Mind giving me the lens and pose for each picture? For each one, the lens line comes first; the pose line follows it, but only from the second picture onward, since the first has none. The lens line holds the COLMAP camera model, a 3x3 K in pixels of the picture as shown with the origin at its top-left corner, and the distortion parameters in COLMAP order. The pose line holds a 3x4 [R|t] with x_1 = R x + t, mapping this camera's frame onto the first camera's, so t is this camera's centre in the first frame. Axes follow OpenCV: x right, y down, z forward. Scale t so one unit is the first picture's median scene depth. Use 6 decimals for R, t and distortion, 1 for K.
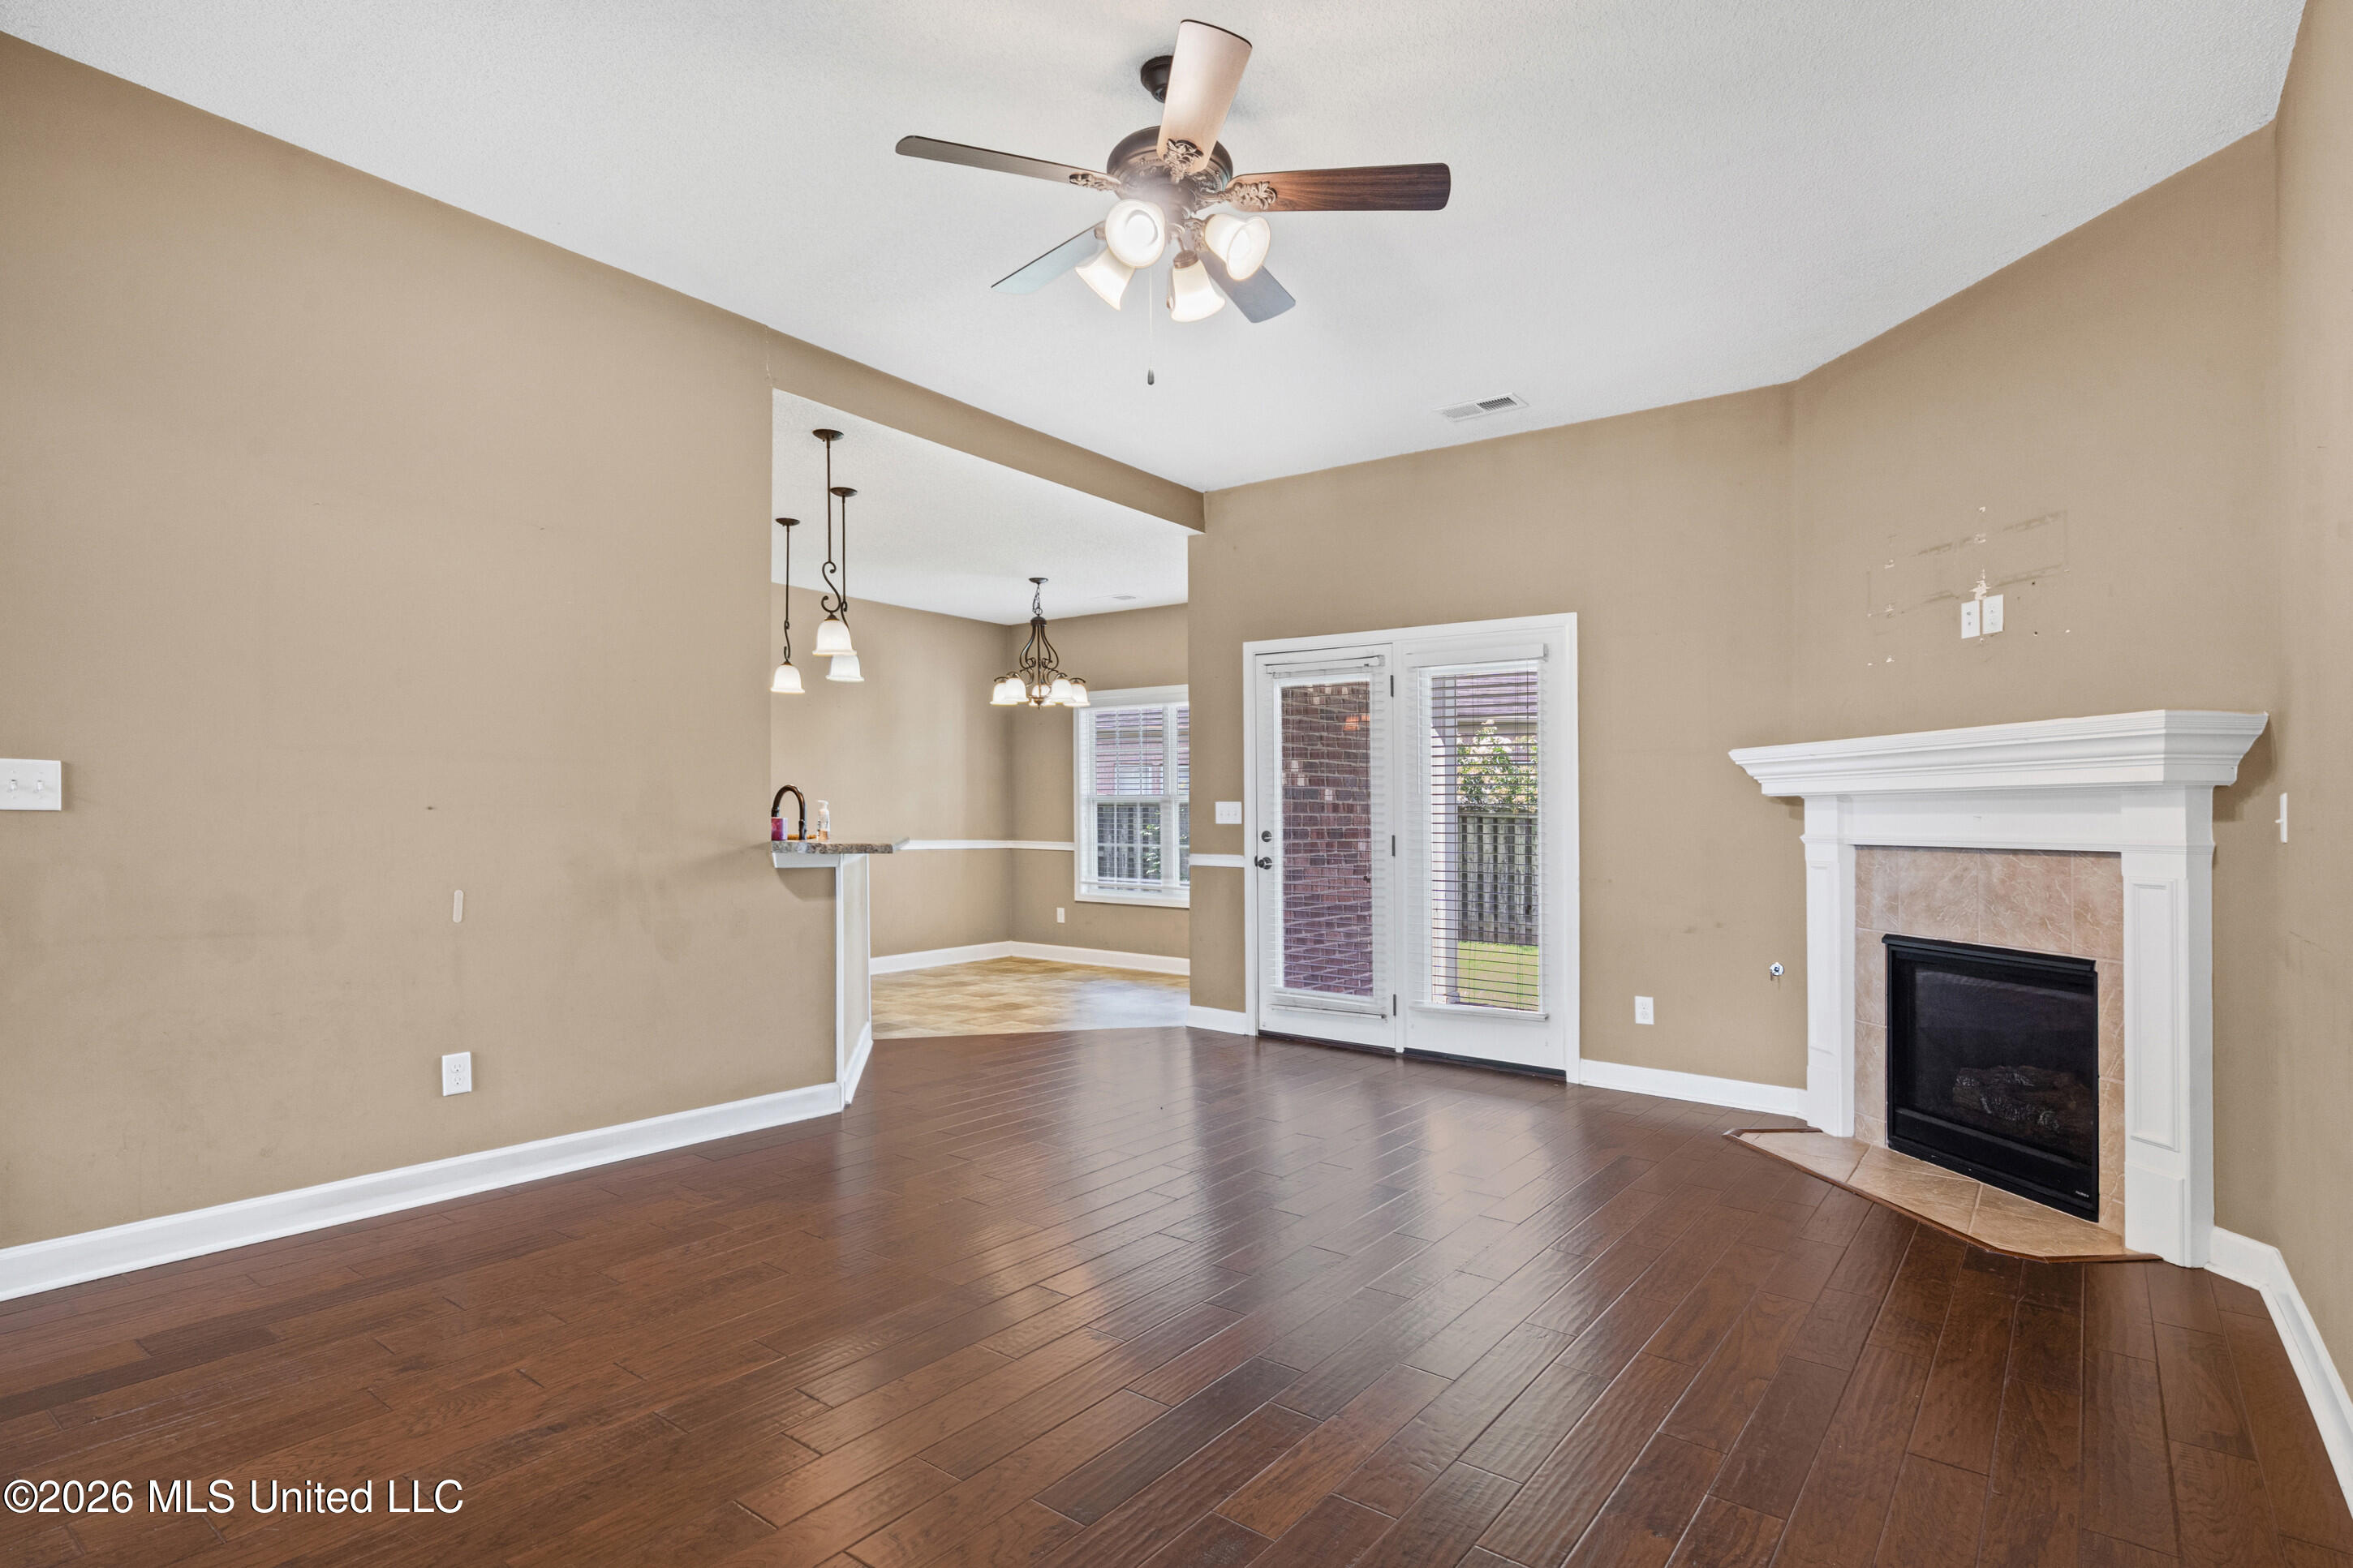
lens RADIAL K [[1224.6, 0, 1180.5], [0, 1224.6, 833.2], [0, 0, 1]] dist [0.000340, 0.000201]
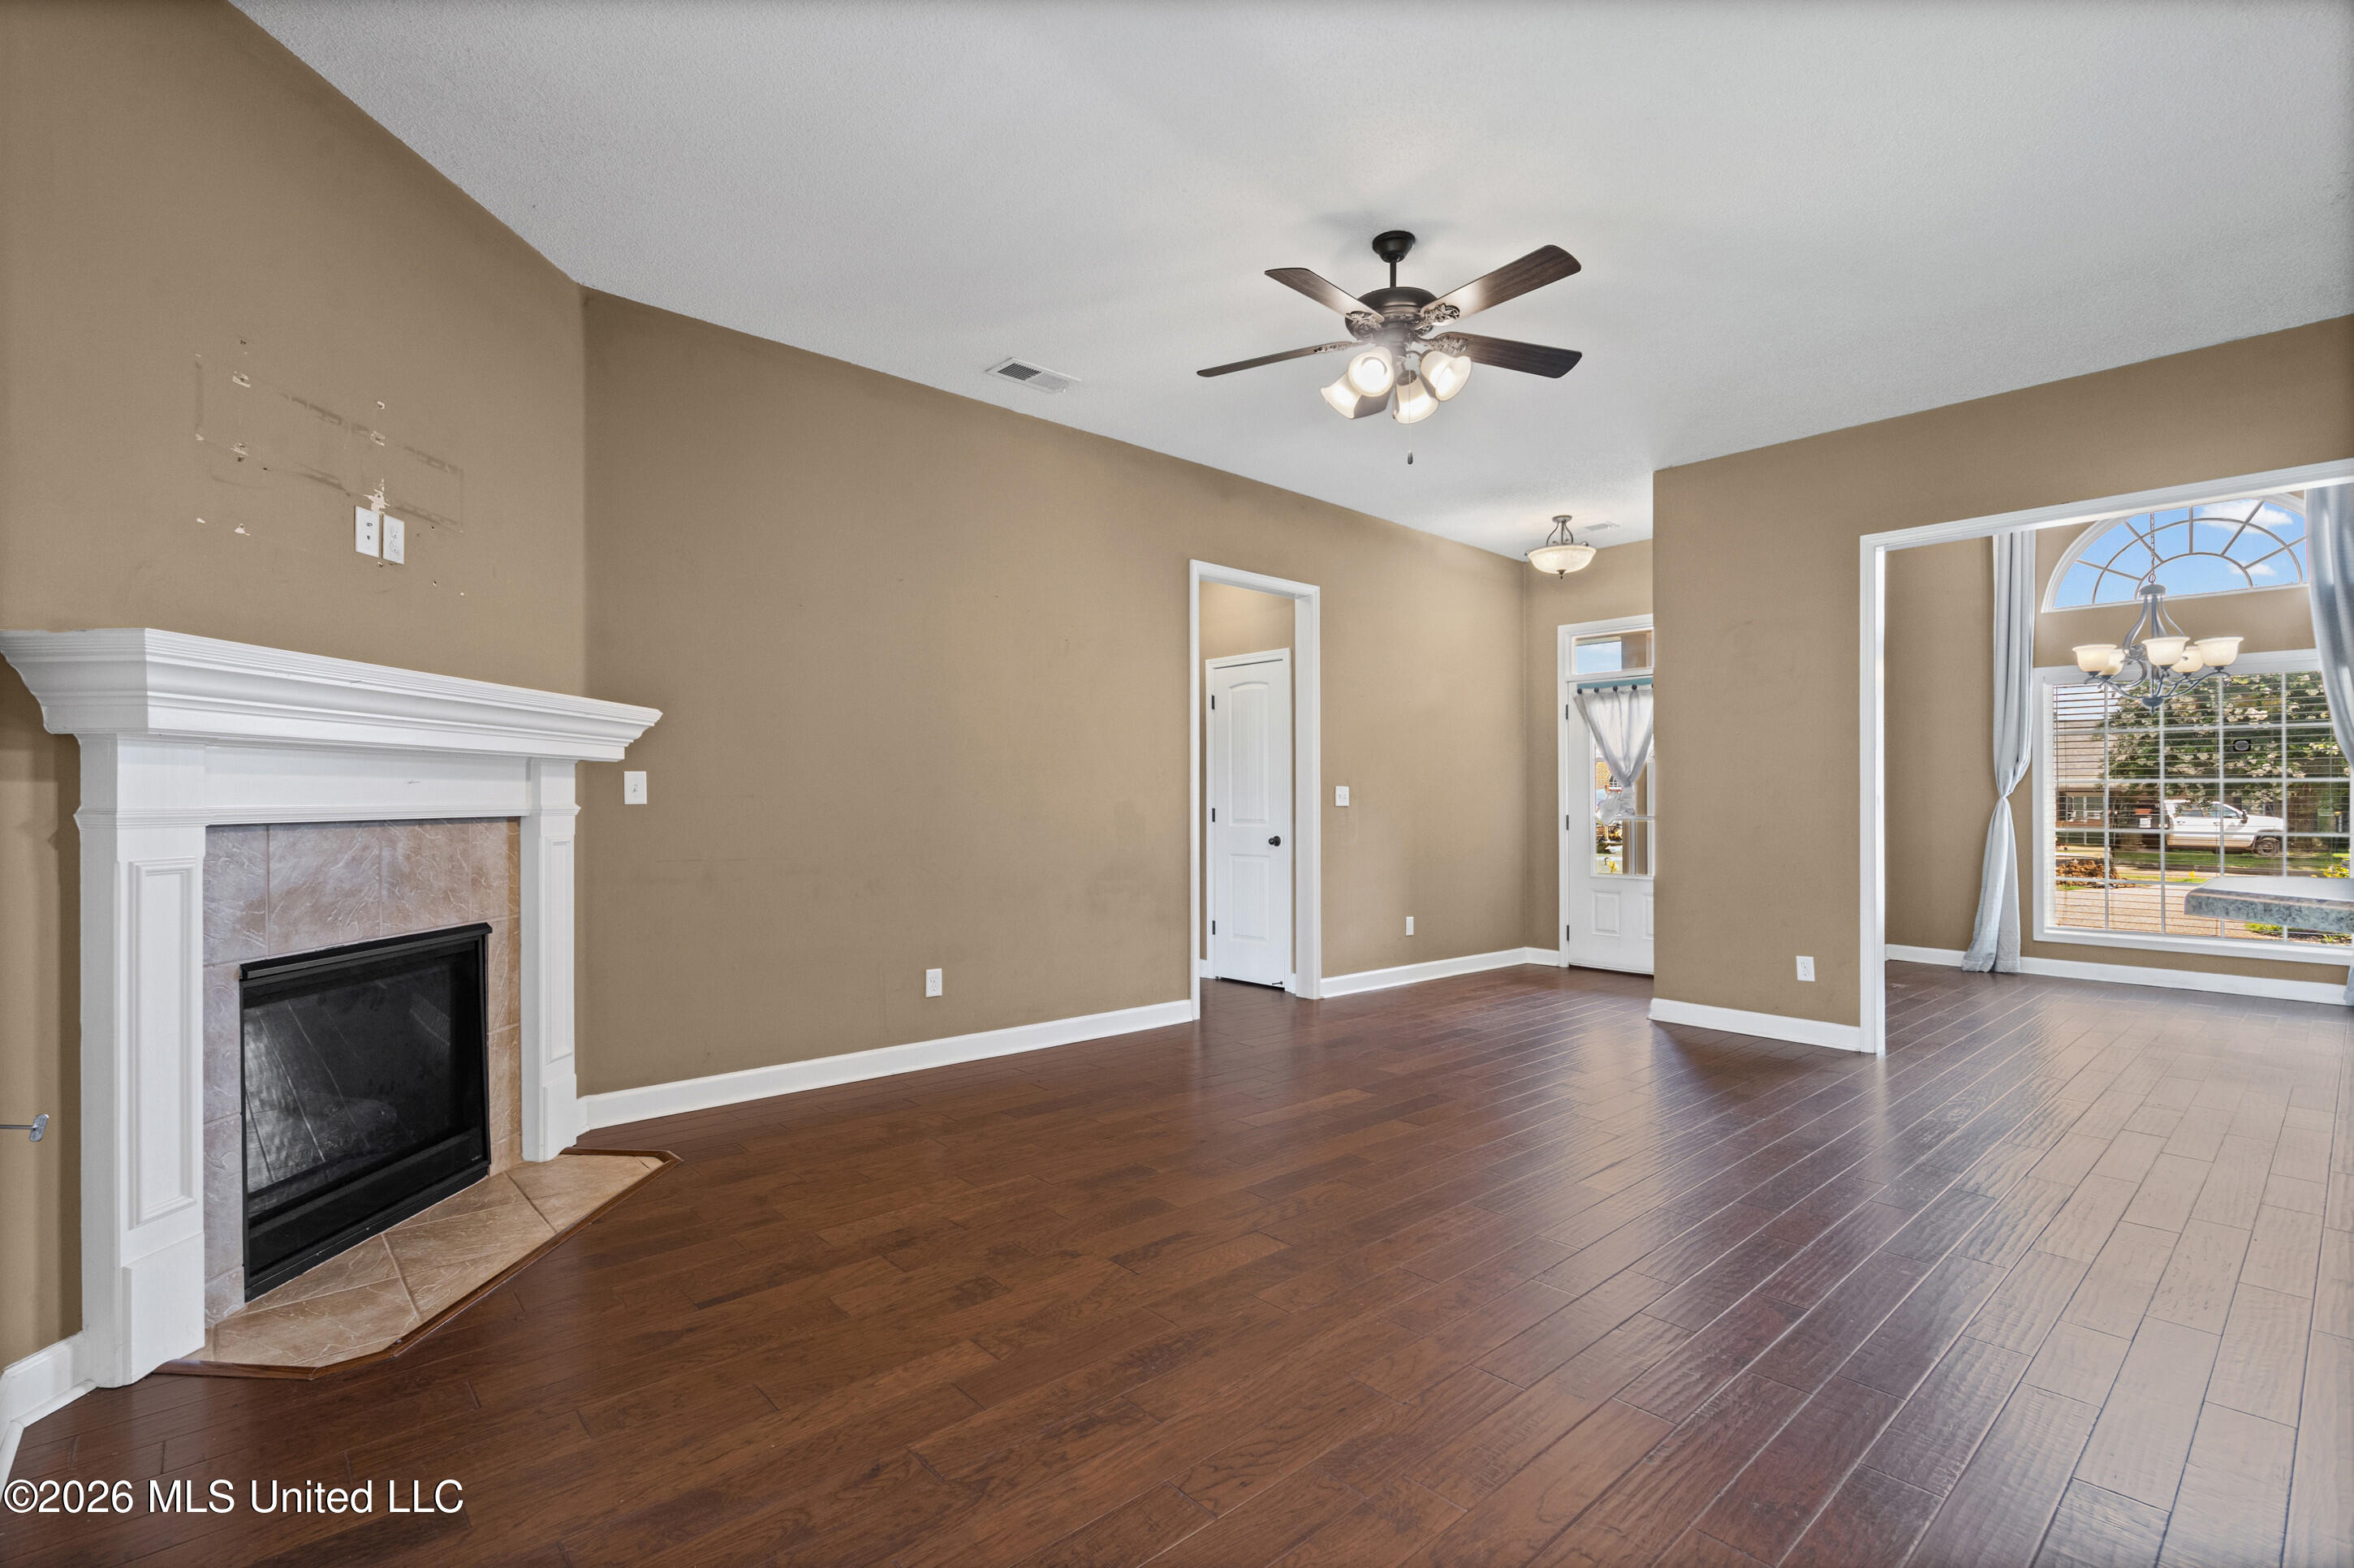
lens RADIAL K [[1077.4, 0, 1140.4], [0, 1077.4, 789.7], [0, 0, 1]] dist [-0.001930, 0.001070]
pose [[-0.980754, -0.015010, 0.194669, 0.016701], [-0.014922, 0.999887, 0.001920, -0.015518], [-0.194676, -0.001021, -0.980867, 1.456299]]
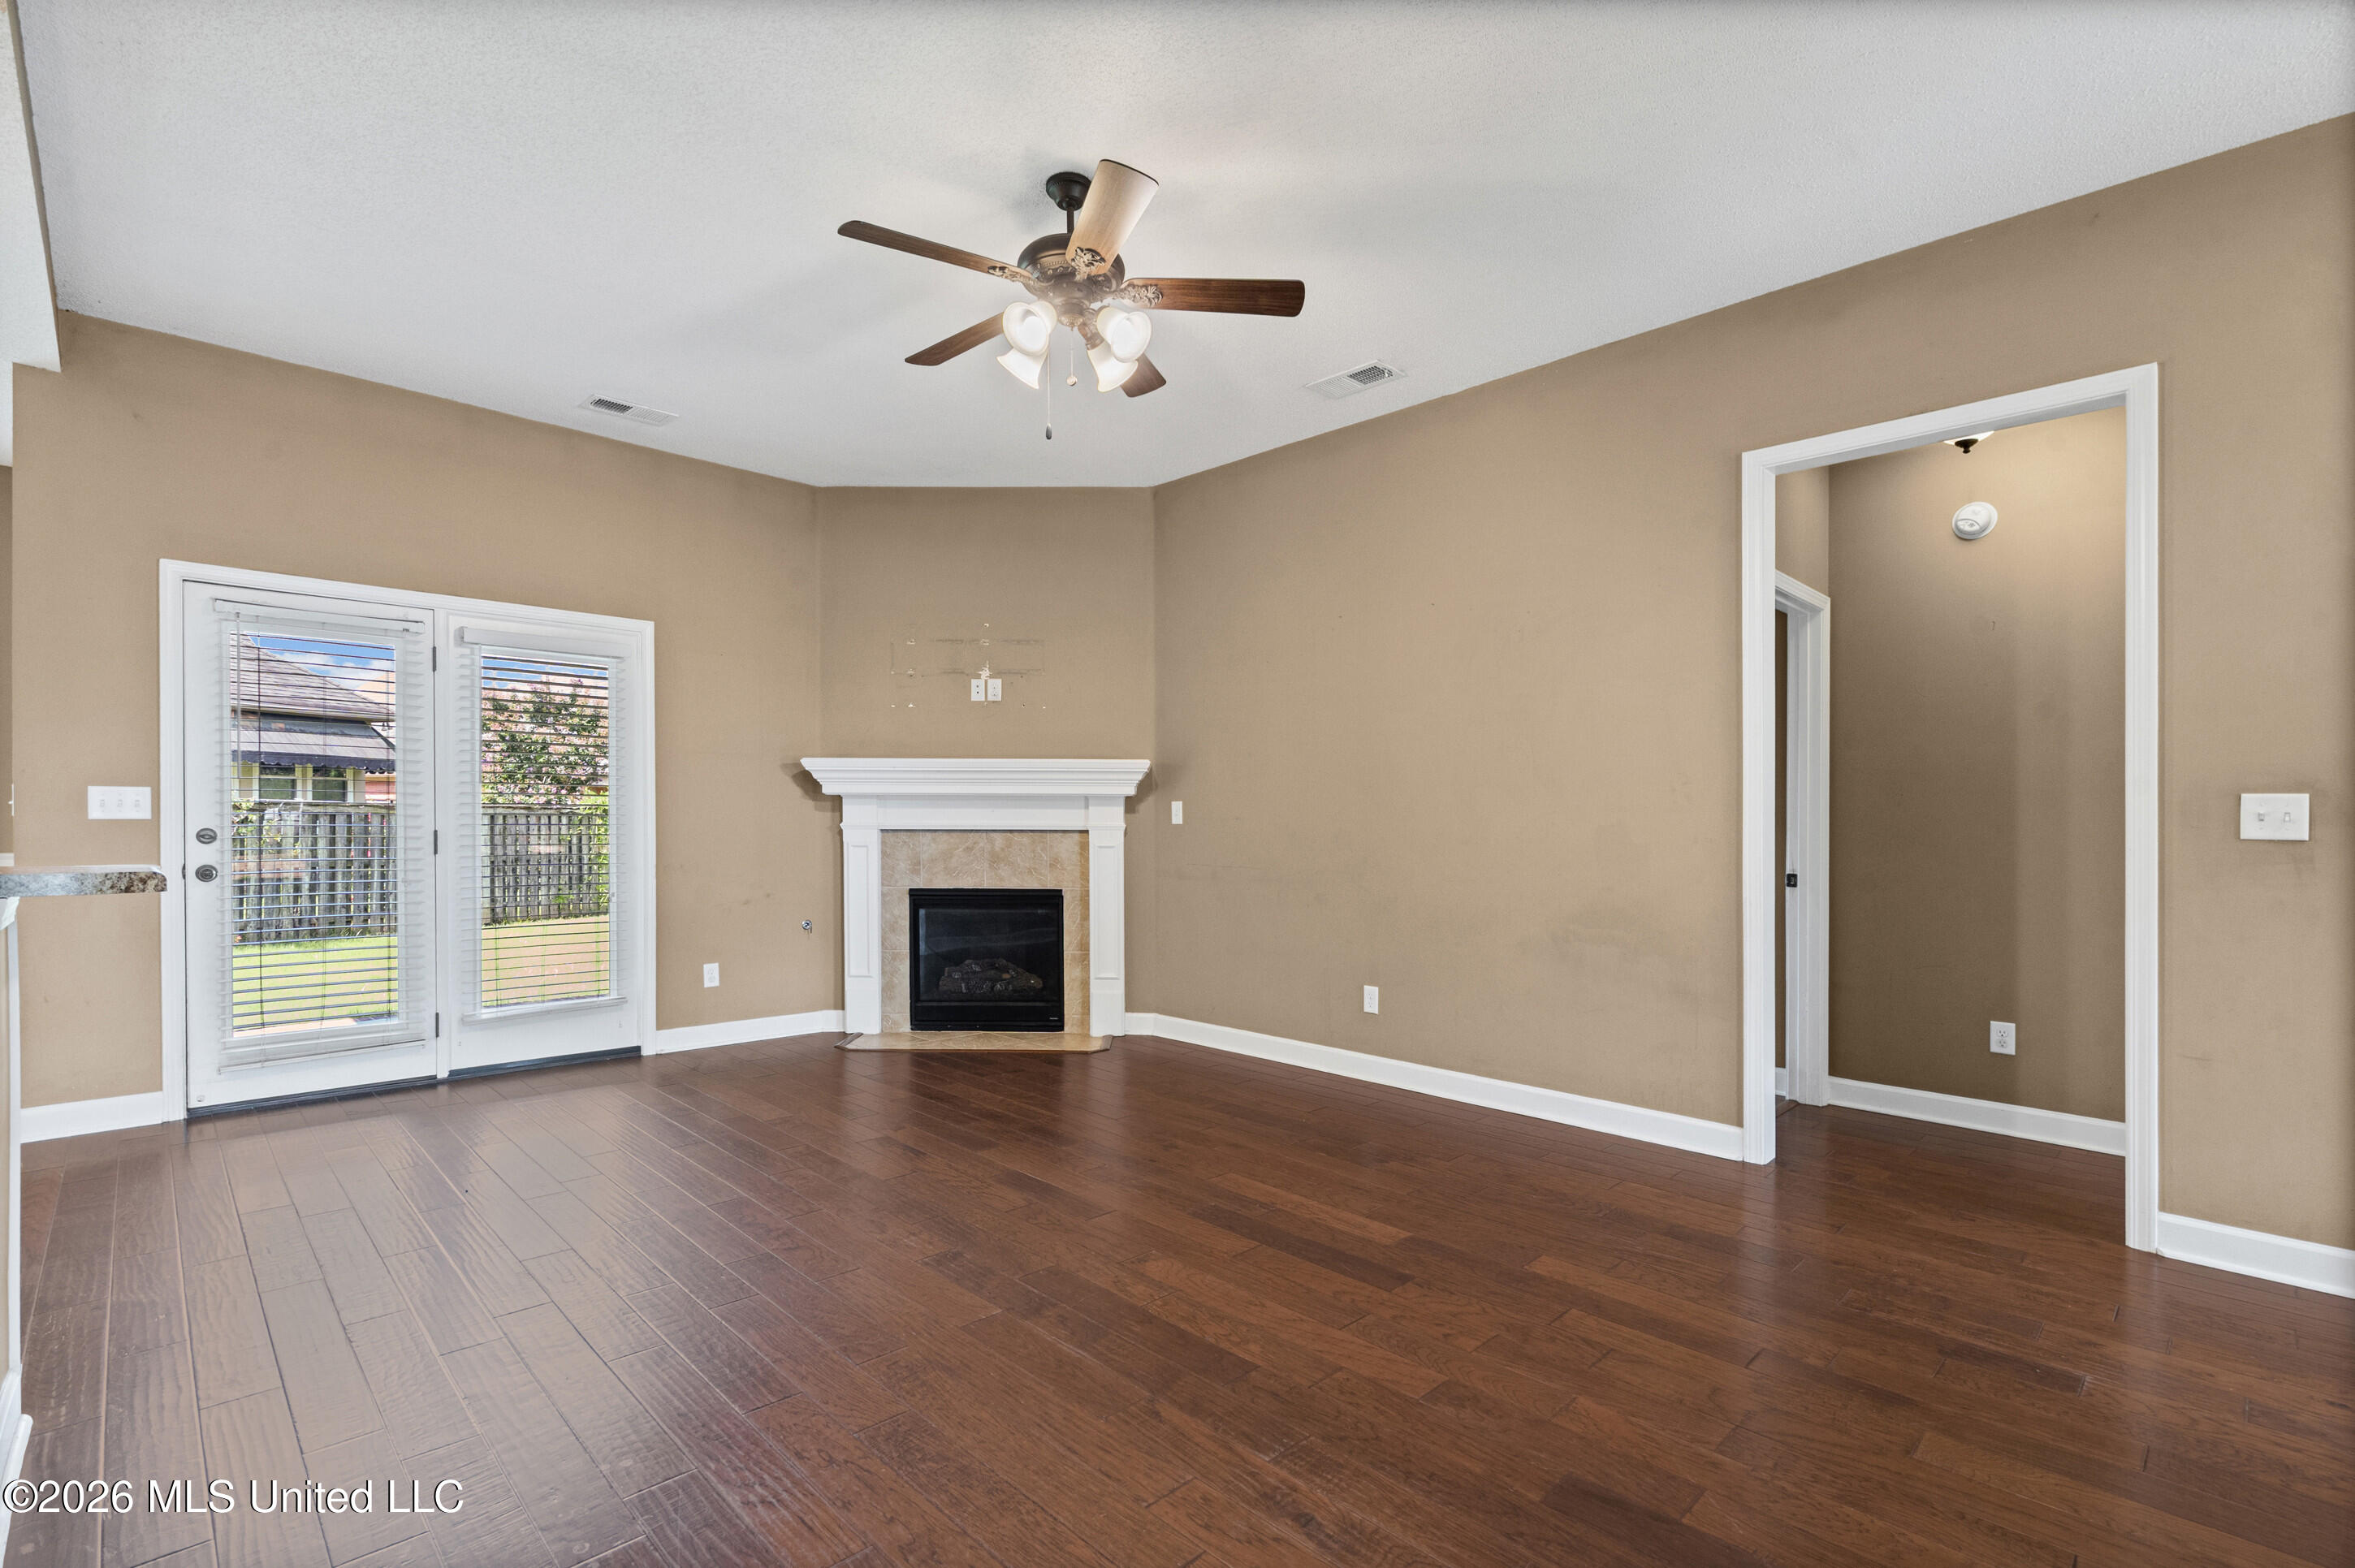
lens RADIAL K [[1077.9, 0, 1138.9], [0, 1077.9, 805.0], [0, 0, 1]] dist [-0.001930, 0.001070]
pose [[0.147337, -0.000761, 0.989086, -0.686941], [0.005994, 0.999982, -0.000124, -0.017930], [-0.989068, 0.005947, 0.147338, 0.528740]]
